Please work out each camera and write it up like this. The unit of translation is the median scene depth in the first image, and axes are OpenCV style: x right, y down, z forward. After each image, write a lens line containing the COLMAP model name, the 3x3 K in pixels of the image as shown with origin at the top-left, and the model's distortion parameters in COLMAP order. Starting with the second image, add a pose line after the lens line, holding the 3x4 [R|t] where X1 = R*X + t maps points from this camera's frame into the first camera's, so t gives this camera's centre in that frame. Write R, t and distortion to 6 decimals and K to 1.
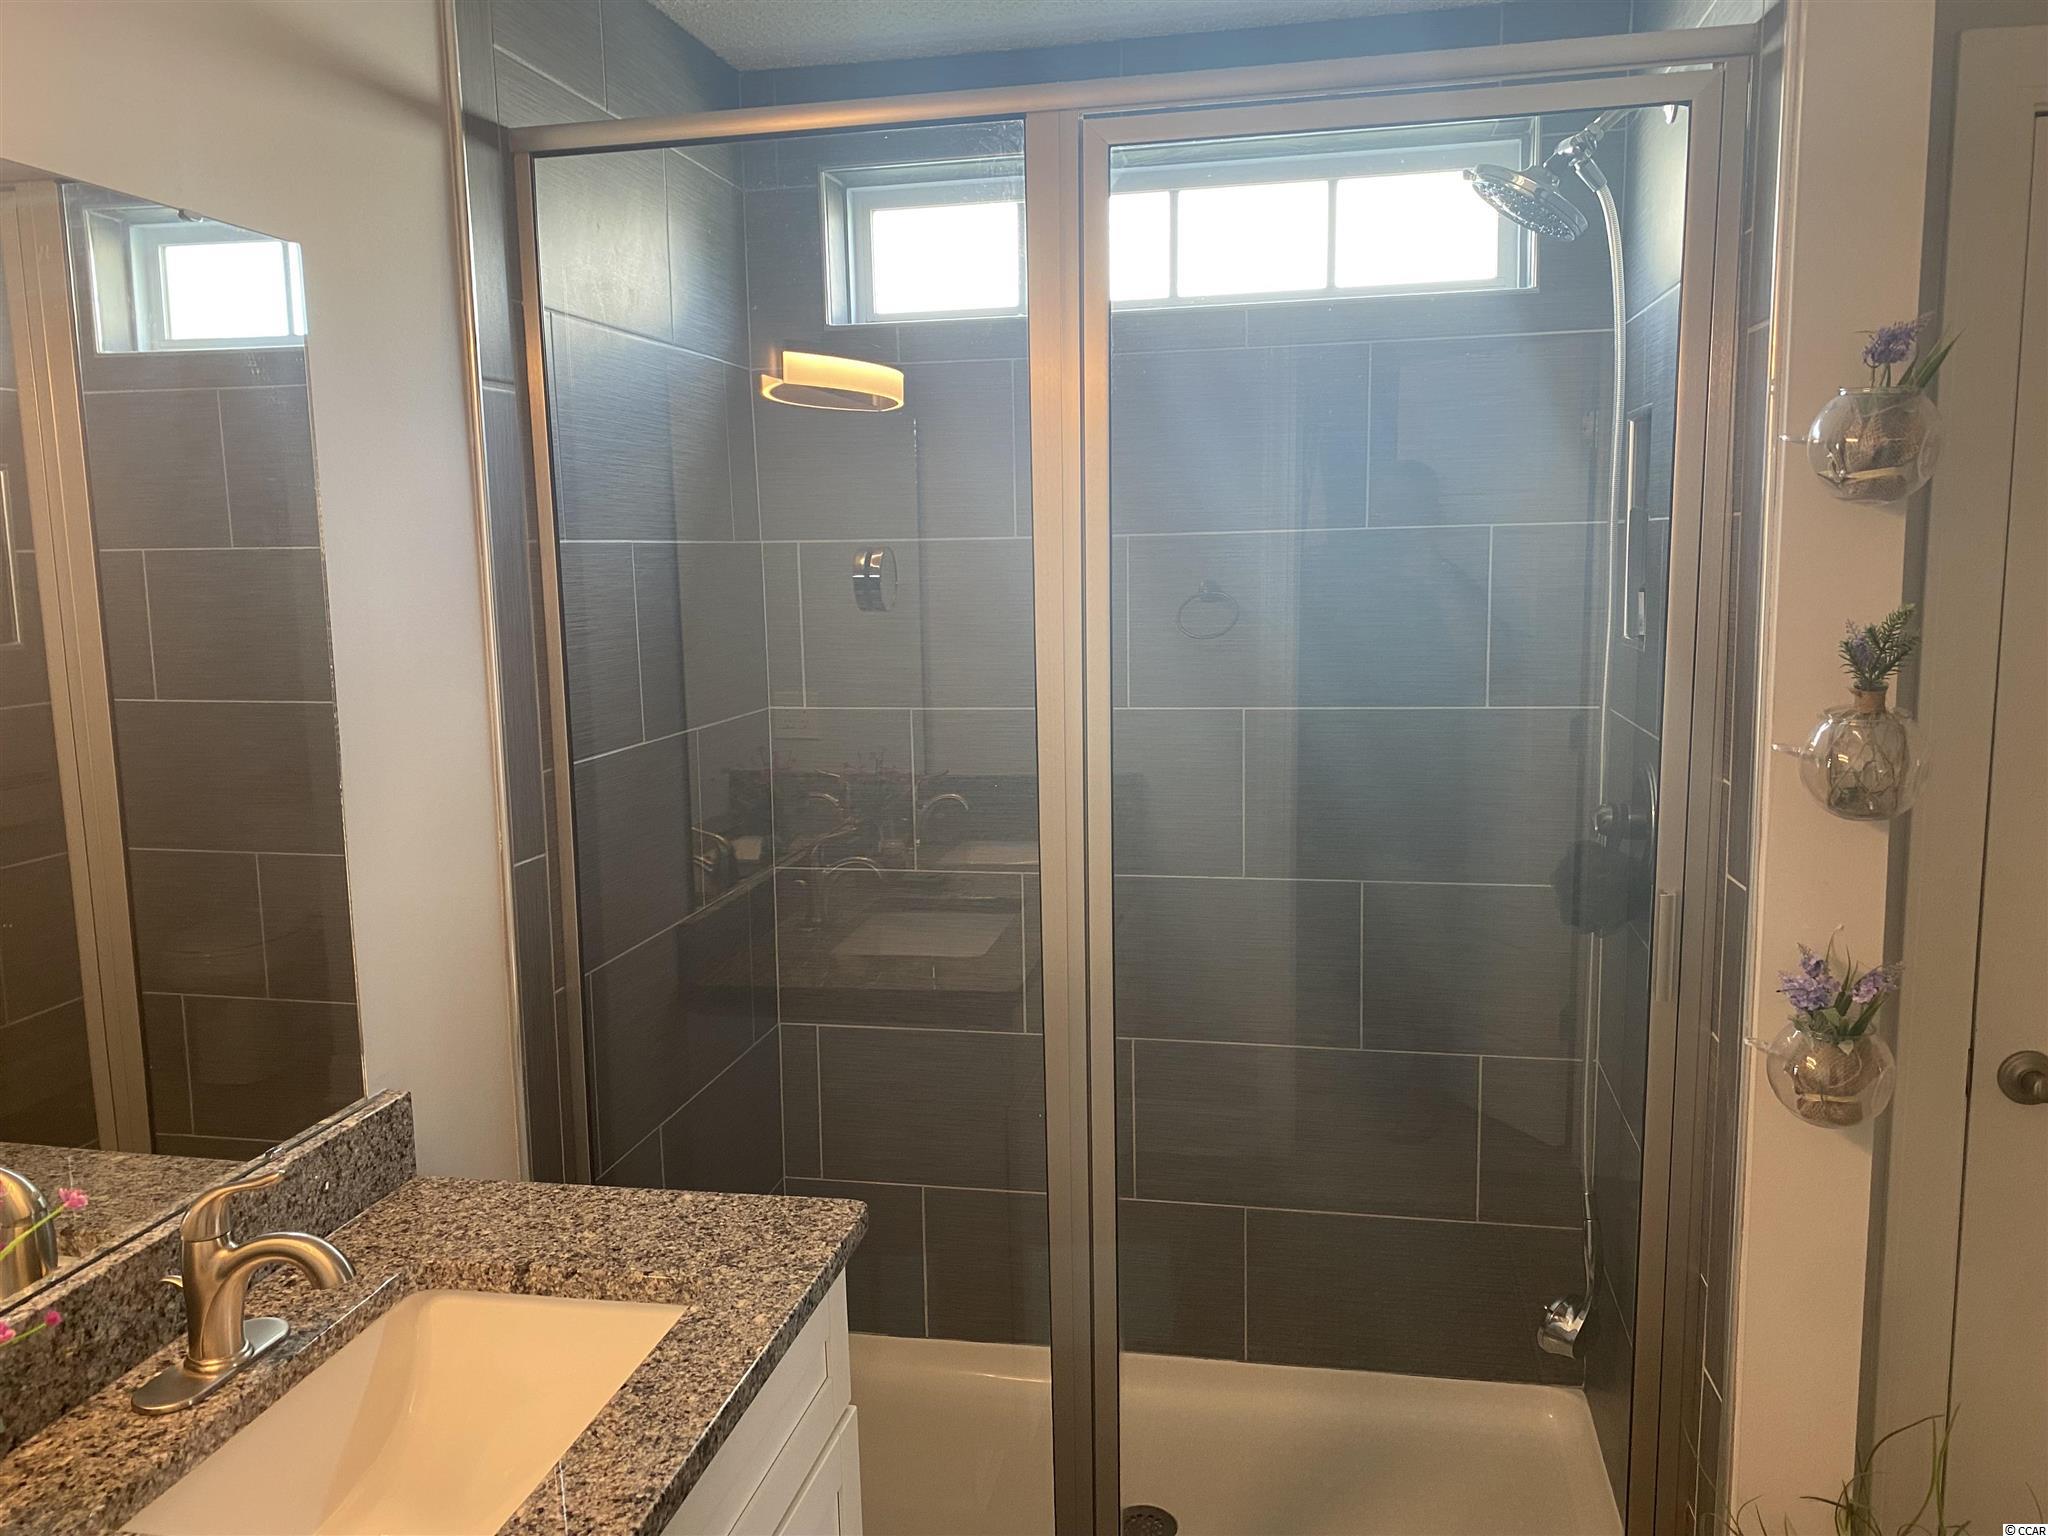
lens RADIAL K [[1570.6, 0, 1037.5], [0, 1570.6, 771.0], [0, 0, 1]] dist [0.004650, -0.009621]
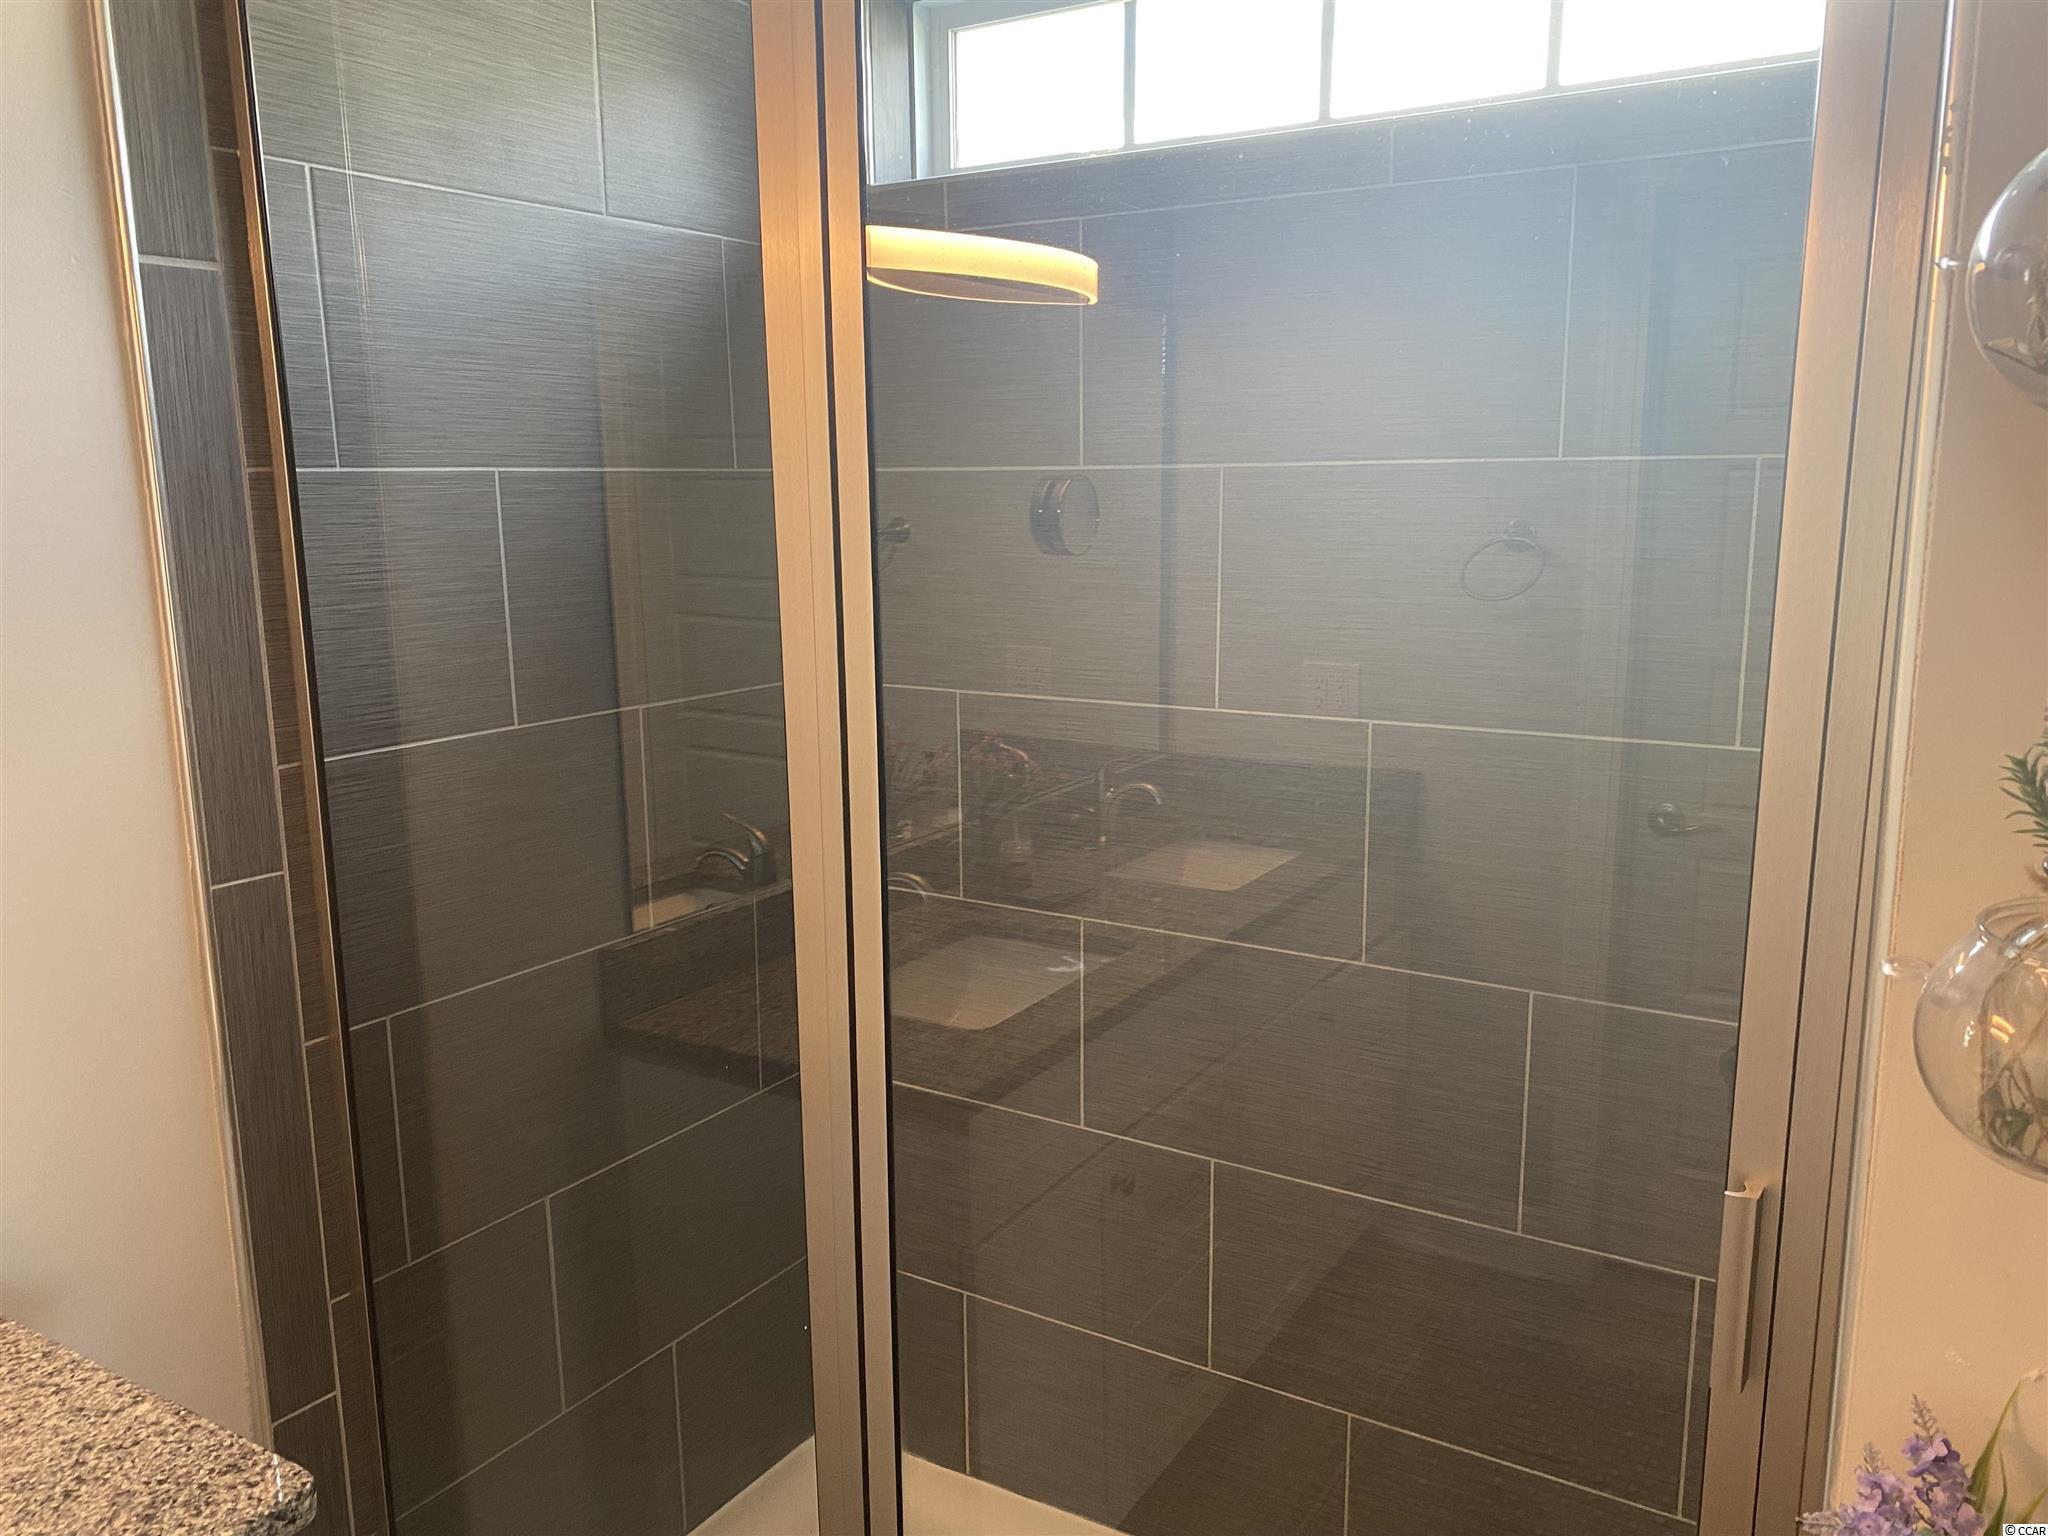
lens RADIAL K [[1570.6, 0, 1034.2], [0, 1570.6, 782.2], [0, 0, 1]] dist [0.004650, -0.009621]
pose [[0.937763, 0.065157, -0.341109, 0.409331], [-0.047638, 0.997091, 0.059495, -0.076355], [0.343993, -0.039542, 0.938139, 0.537179]]
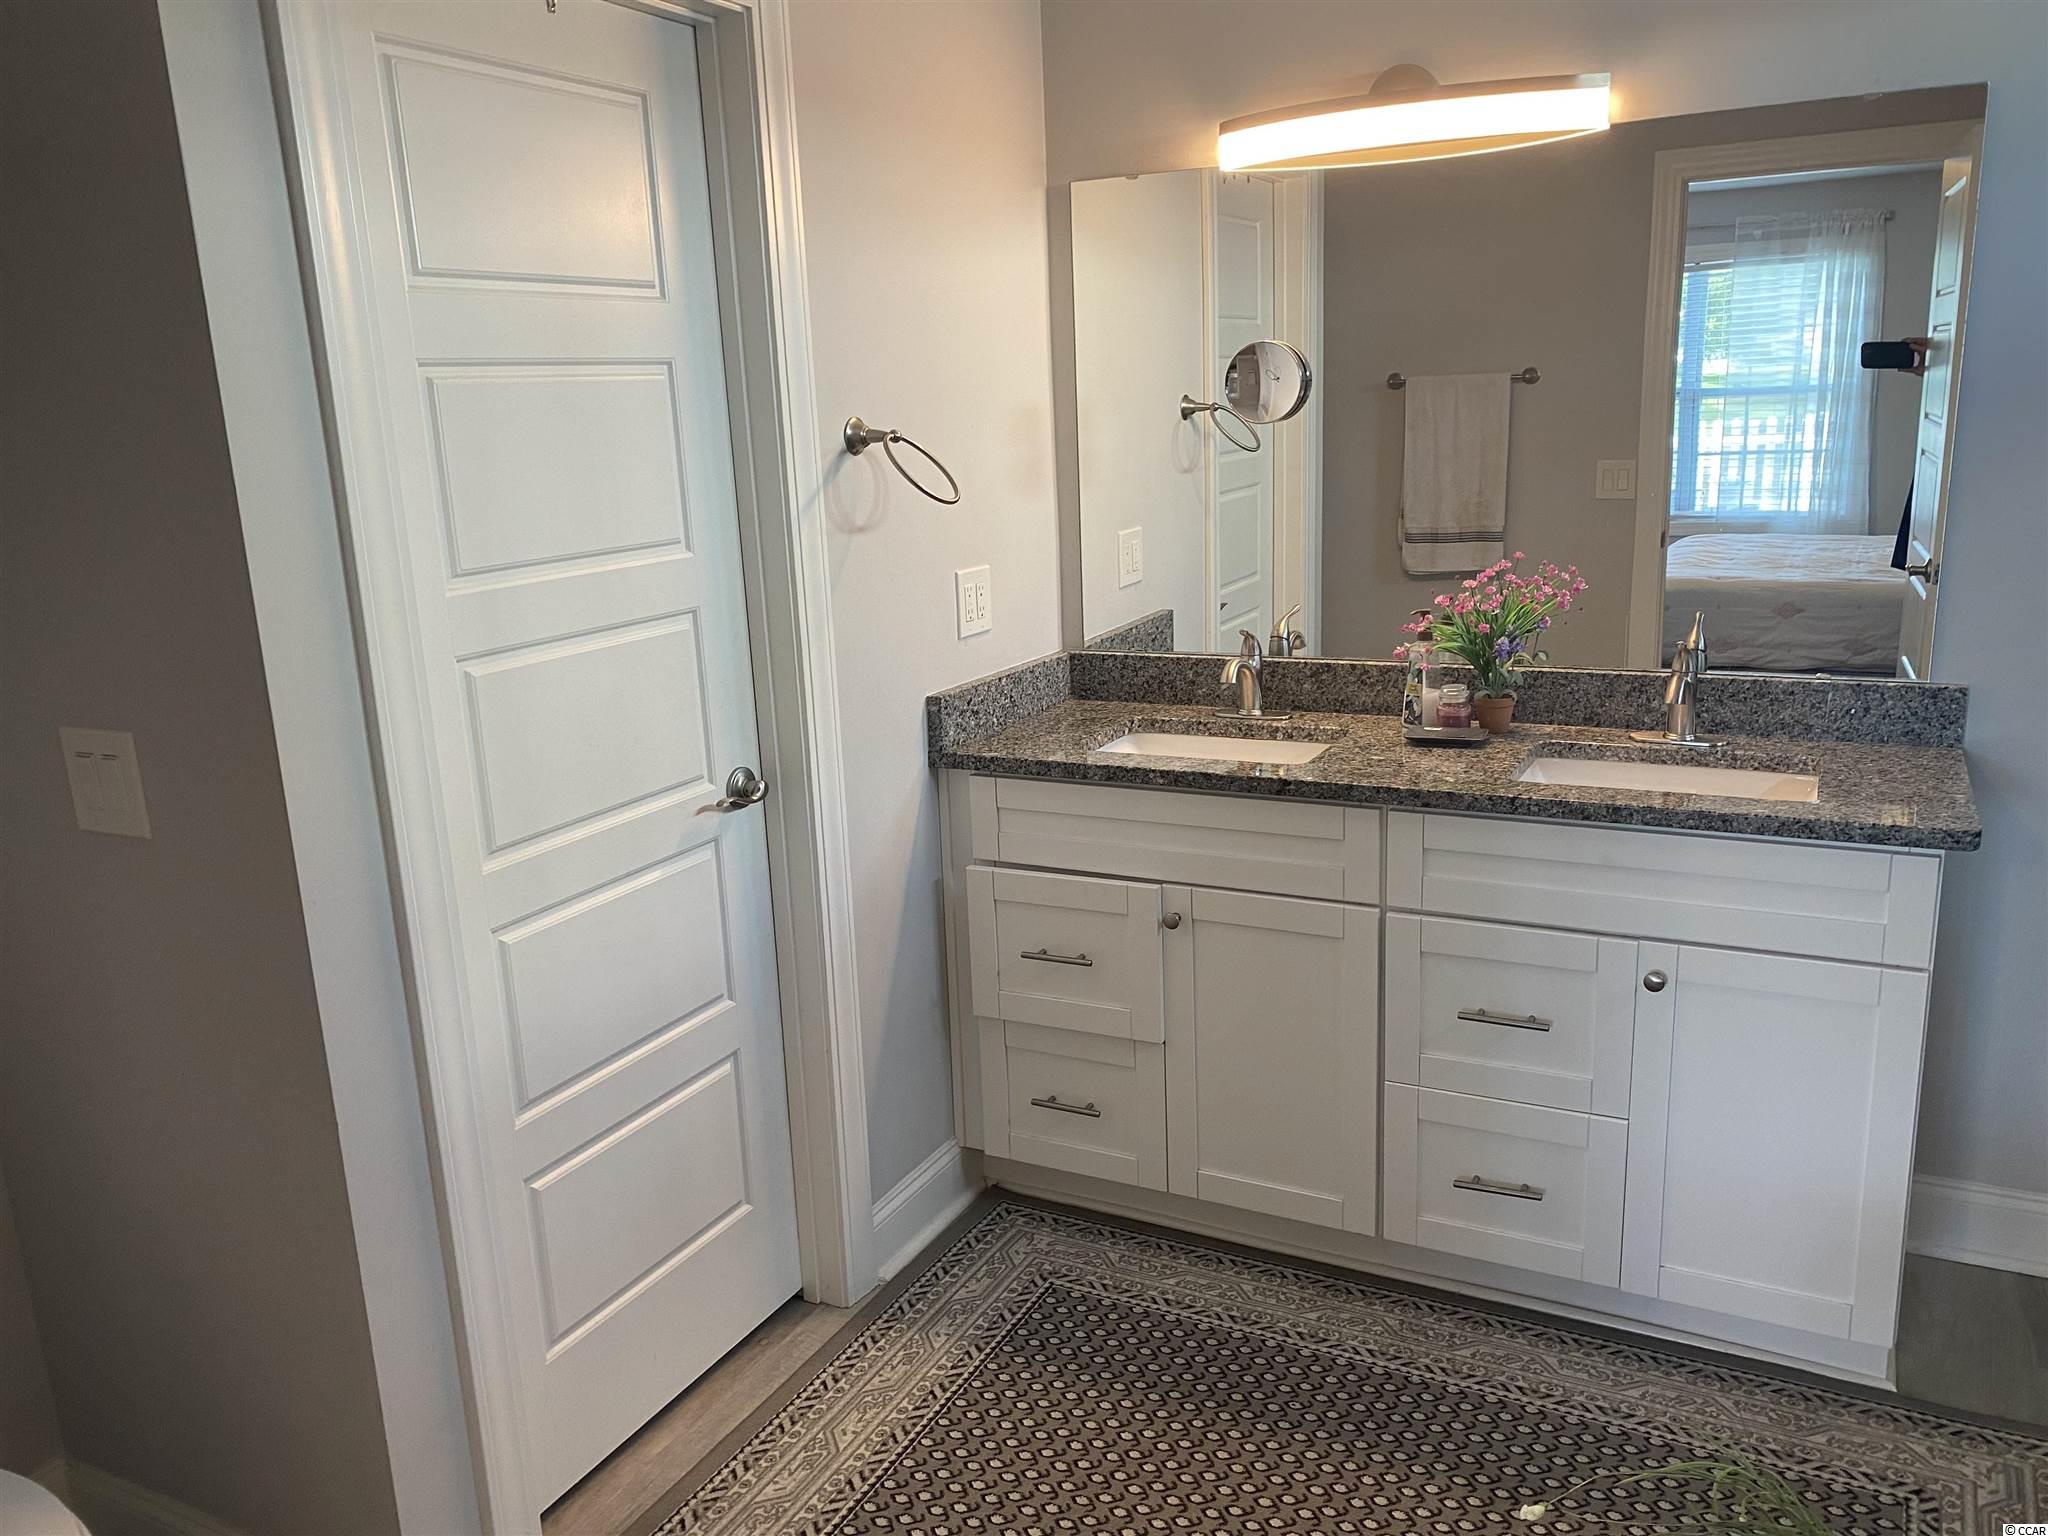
lens RADIAL K [[1570.6, 0, 1030.7], [0, 1570.6, 772.1], [0, 0, 1]] dist [0.004650, -0.009621]
pose [[-0.273474, 0.251753, -0.928349, 1.325877], [-0.091034, 0.954035, 0.285536, -0.057572], [0.957562, 0.162598, -0.237985, 0.620894]]
